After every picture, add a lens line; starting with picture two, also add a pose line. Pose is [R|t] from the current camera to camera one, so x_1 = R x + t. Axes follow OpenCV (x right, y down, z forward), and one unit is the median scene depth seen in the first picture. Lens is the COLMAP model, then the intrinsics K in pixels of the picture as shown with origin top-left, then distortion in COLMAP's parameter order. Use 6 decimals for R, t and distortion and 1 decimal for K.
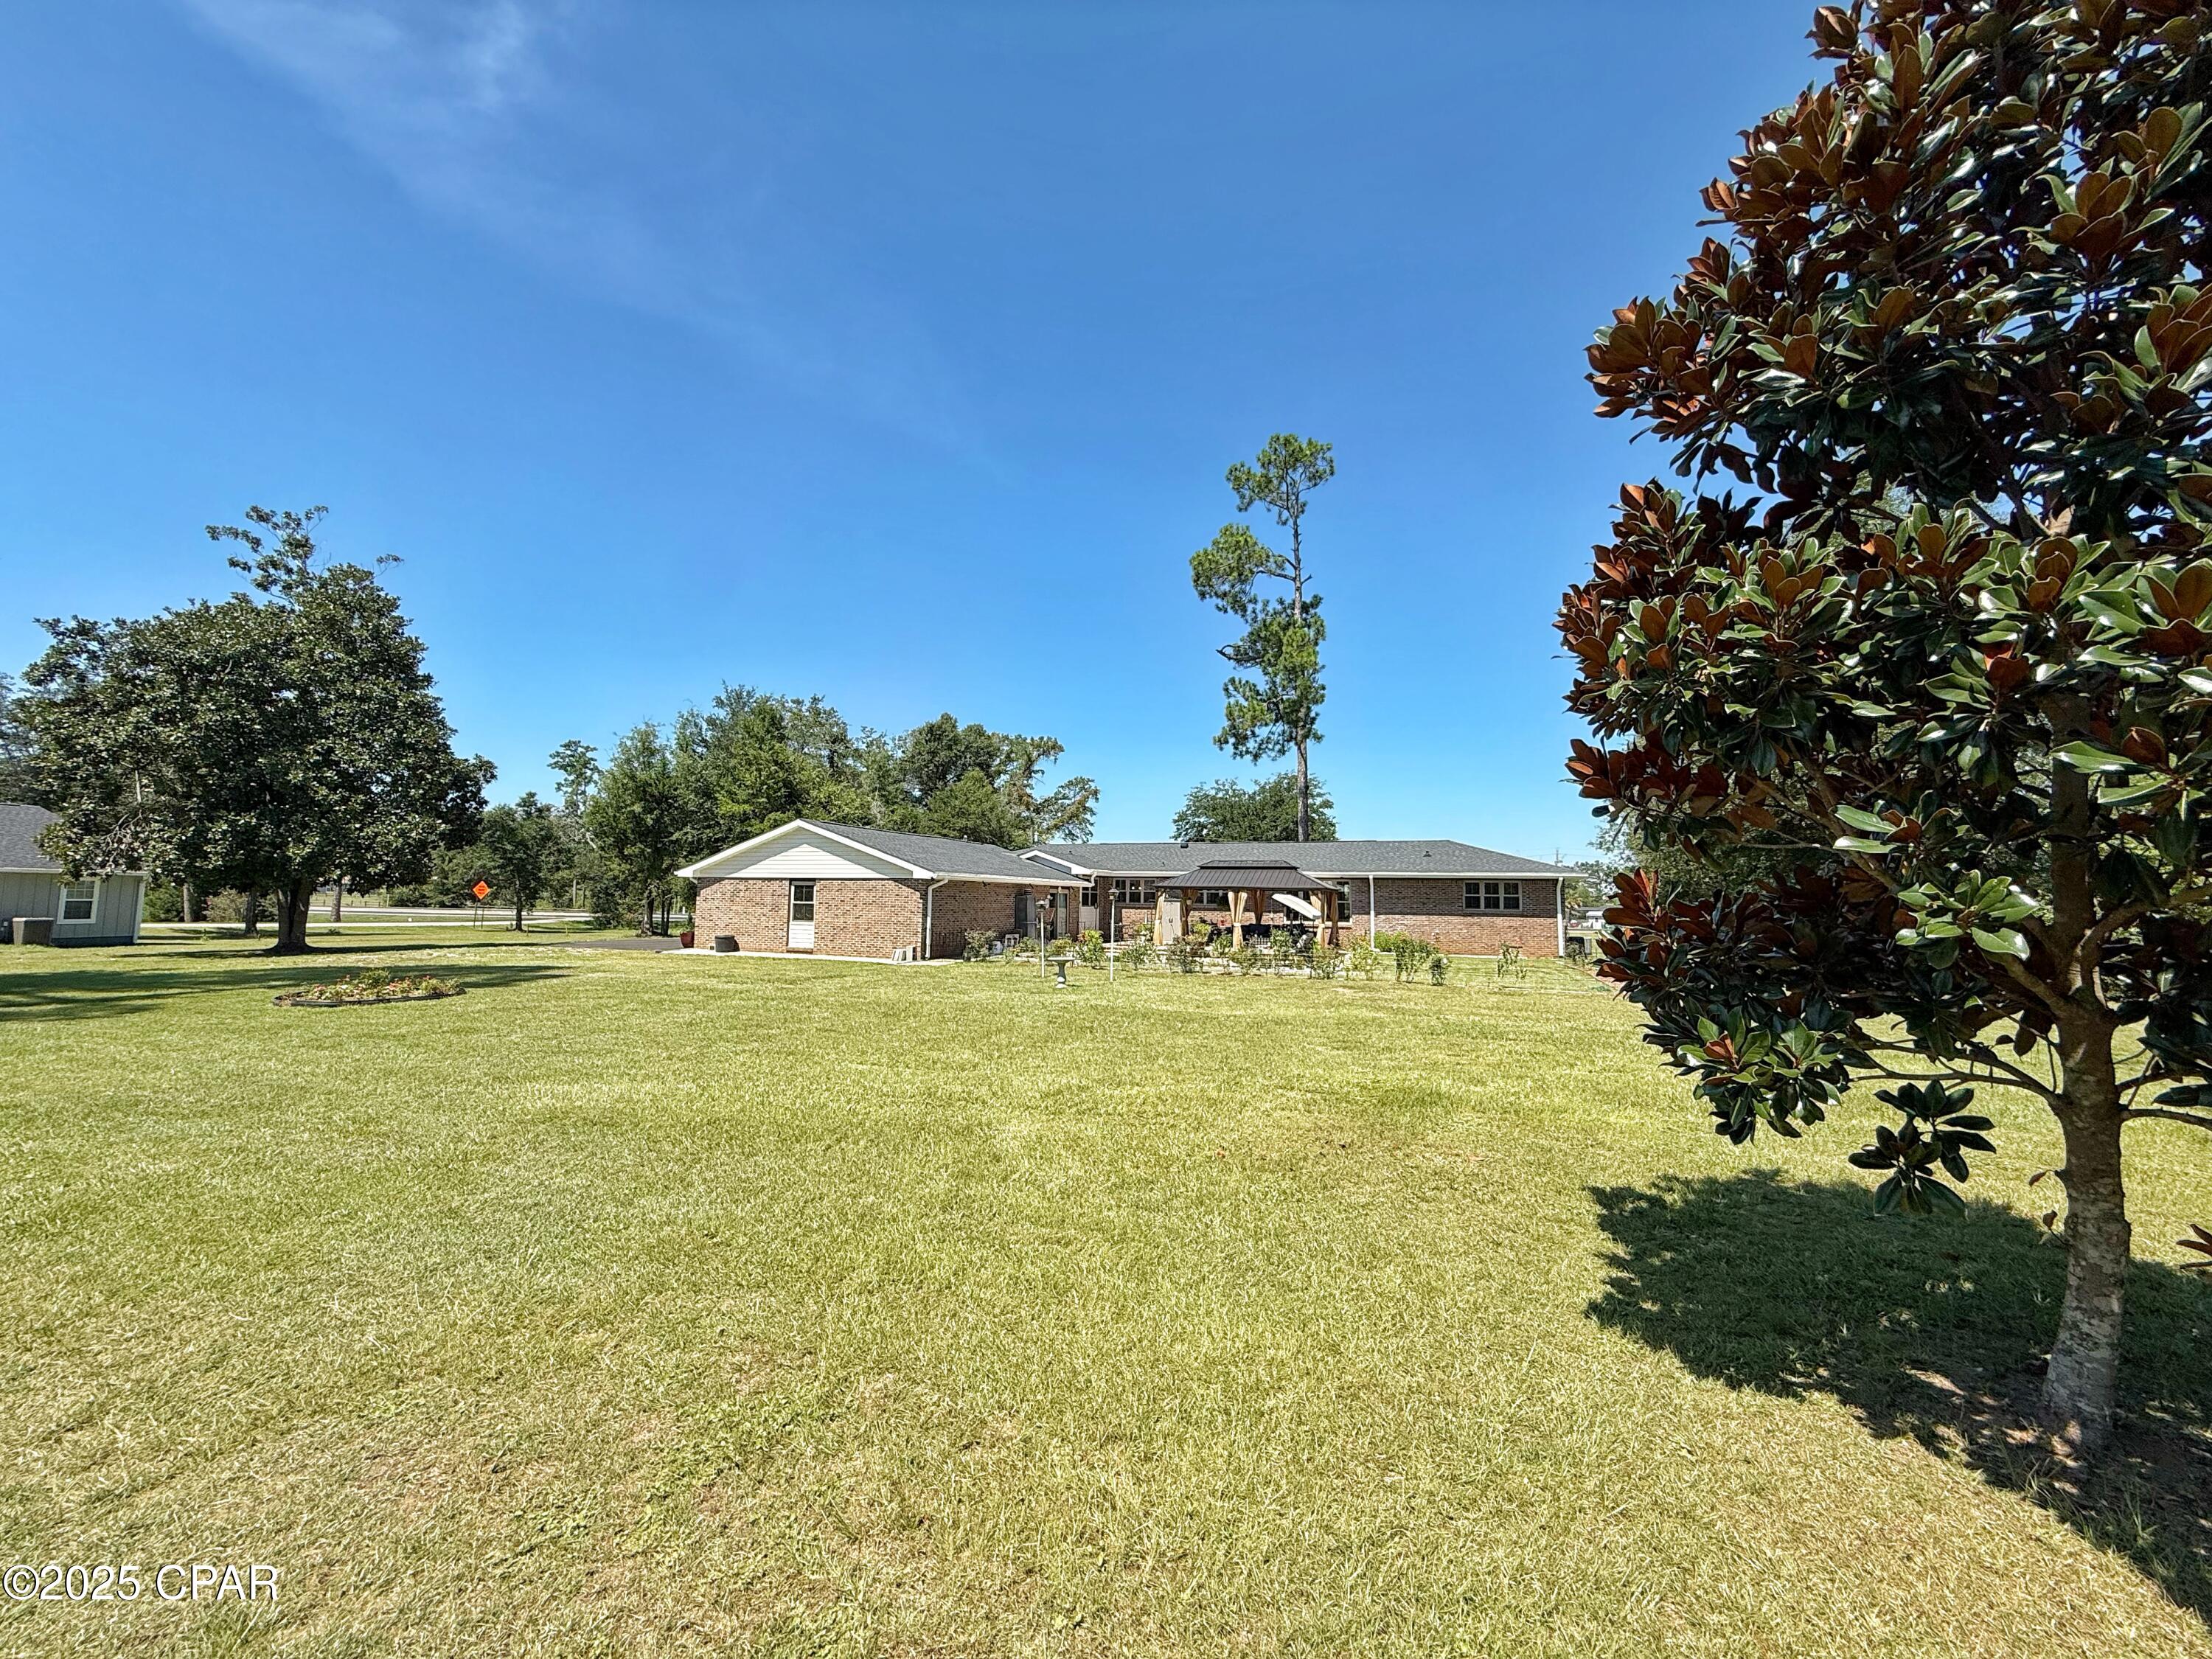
lens RADIAL K [[887.5, 0, 1097.7], [0, 887.5, 826.6], [0, 0, 1]] dist [-0.000745, 0.000065]
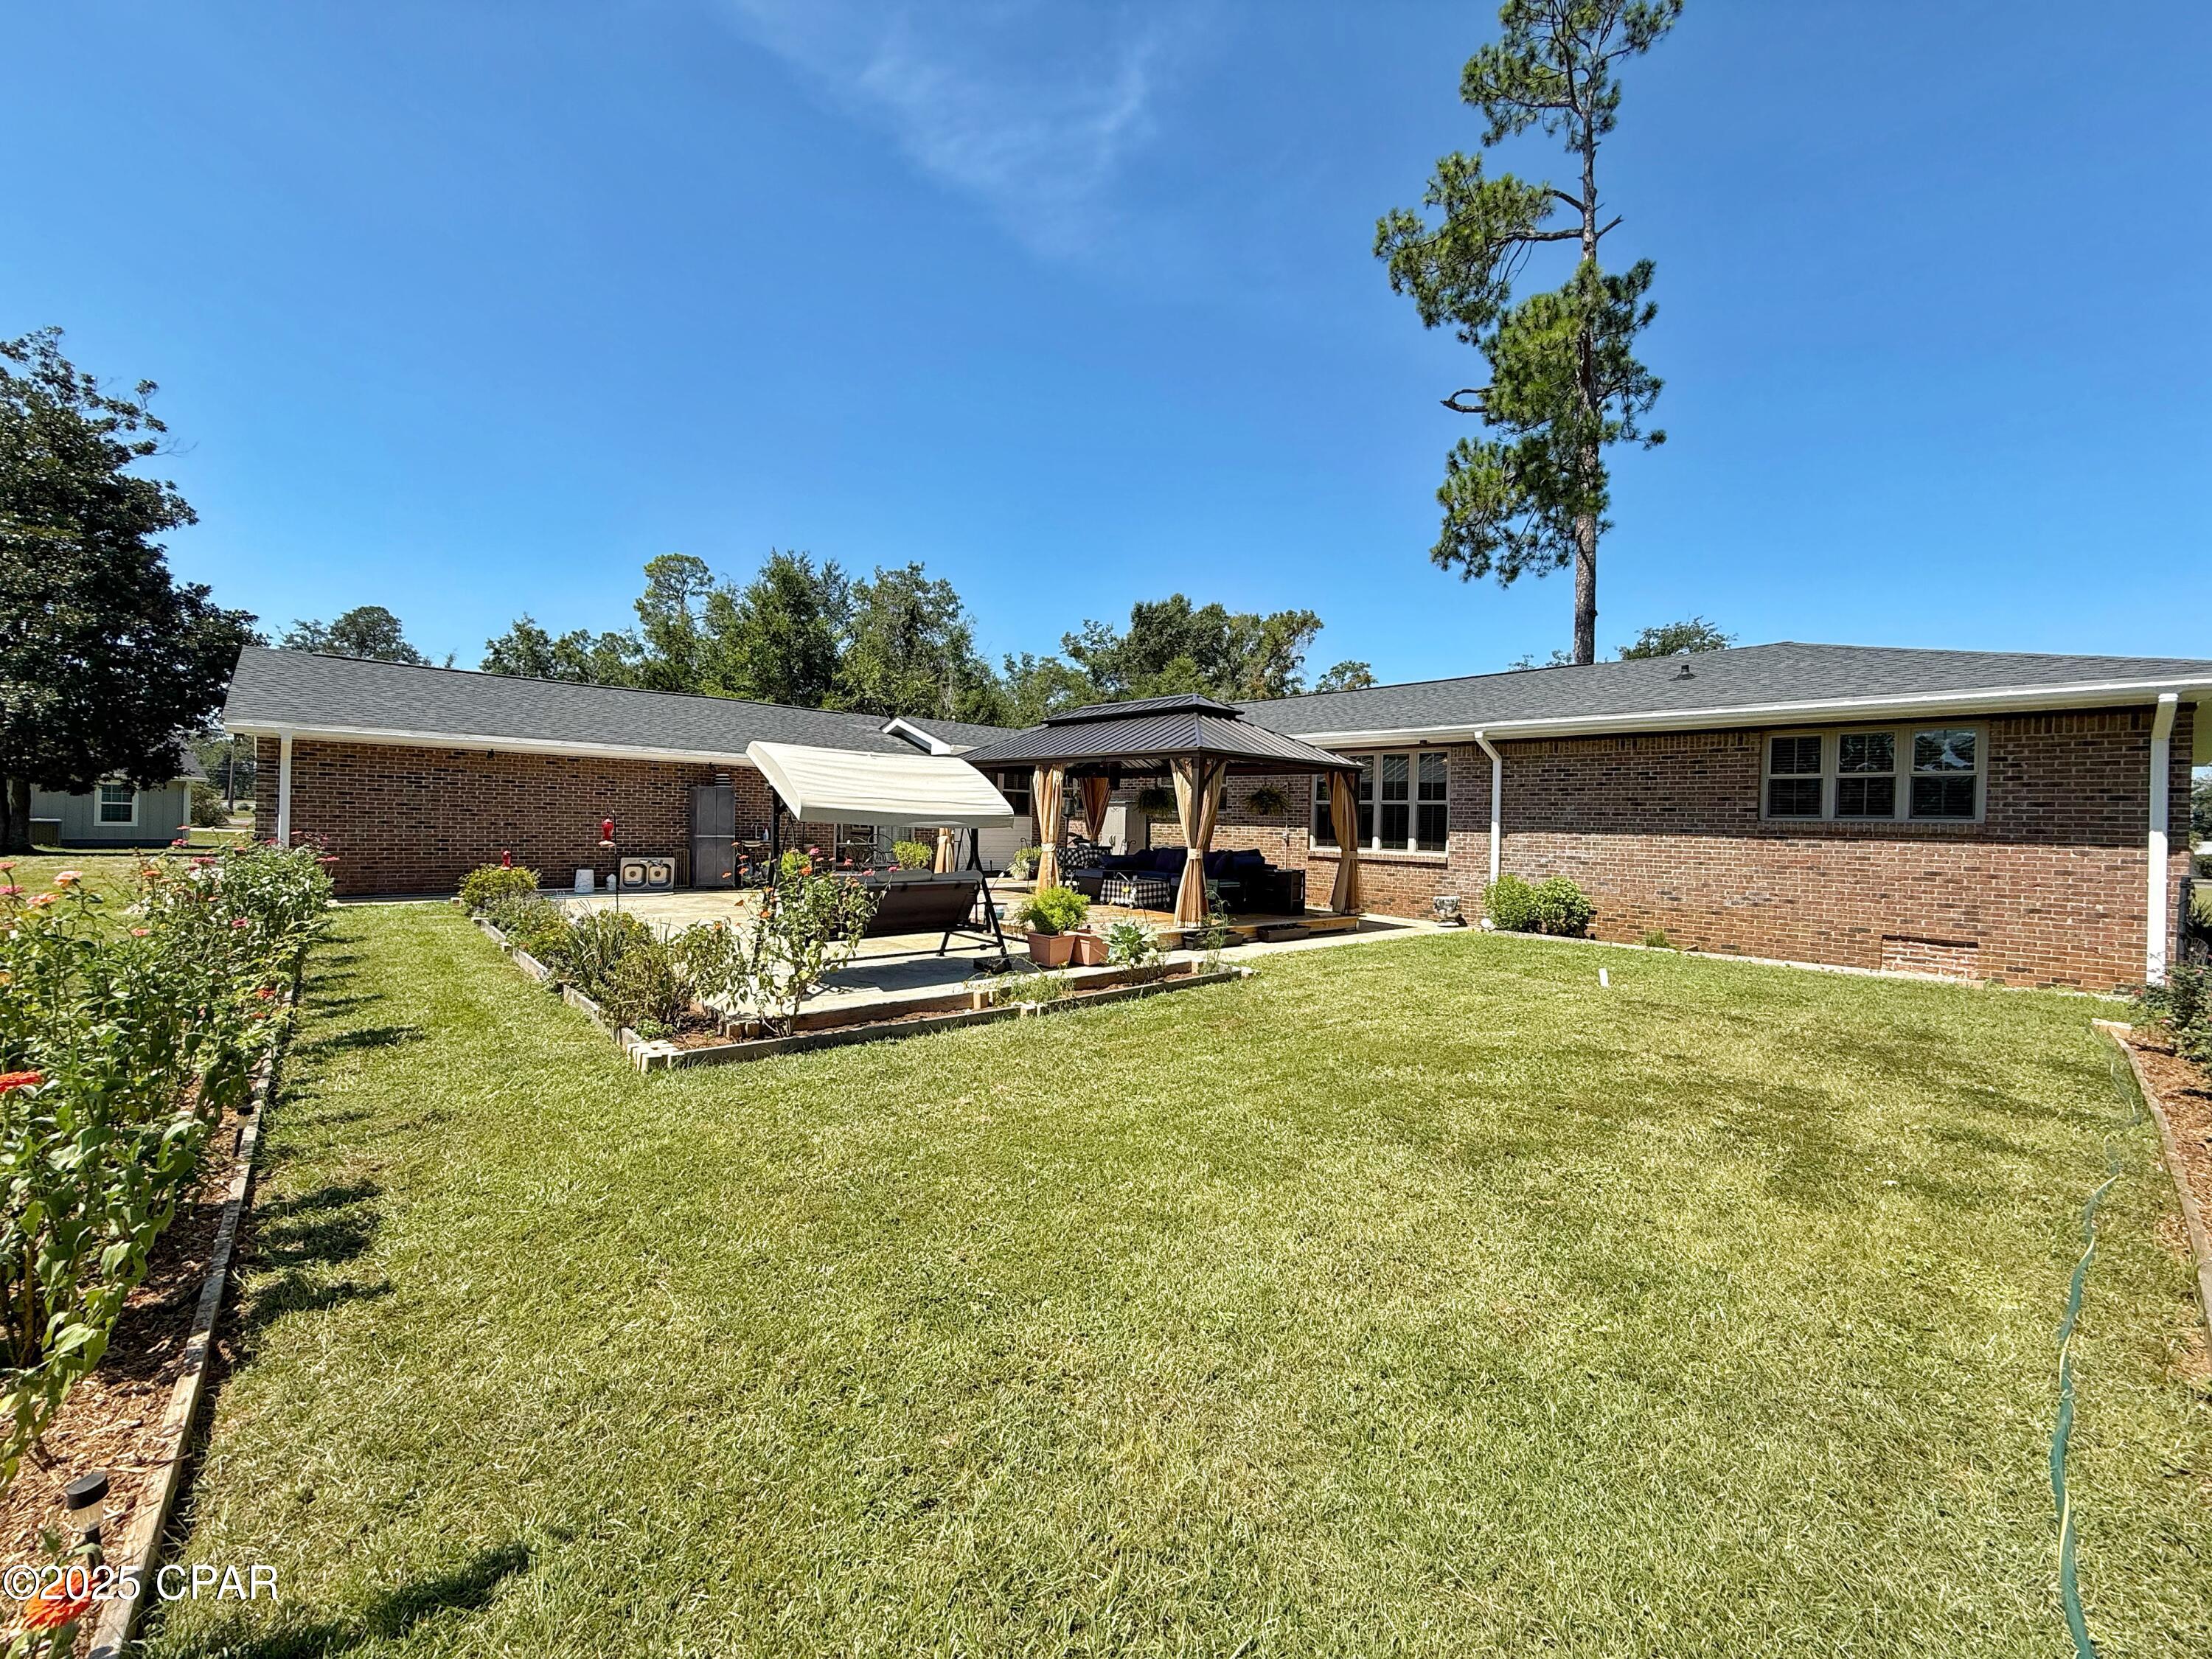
lens RADIAL K [[887.5, 0, 1097.7], [0, 887.5, 826.6], [0, 0, 1]] dist [-0.000745, 0.000065]
pose [[0.896464, 0.009223, -0.443021, 0.196056], [0.025249, 0.997096, 0.071851, 0.038459], [0.442397, -0.075598, 0.893628, 0.347375]]
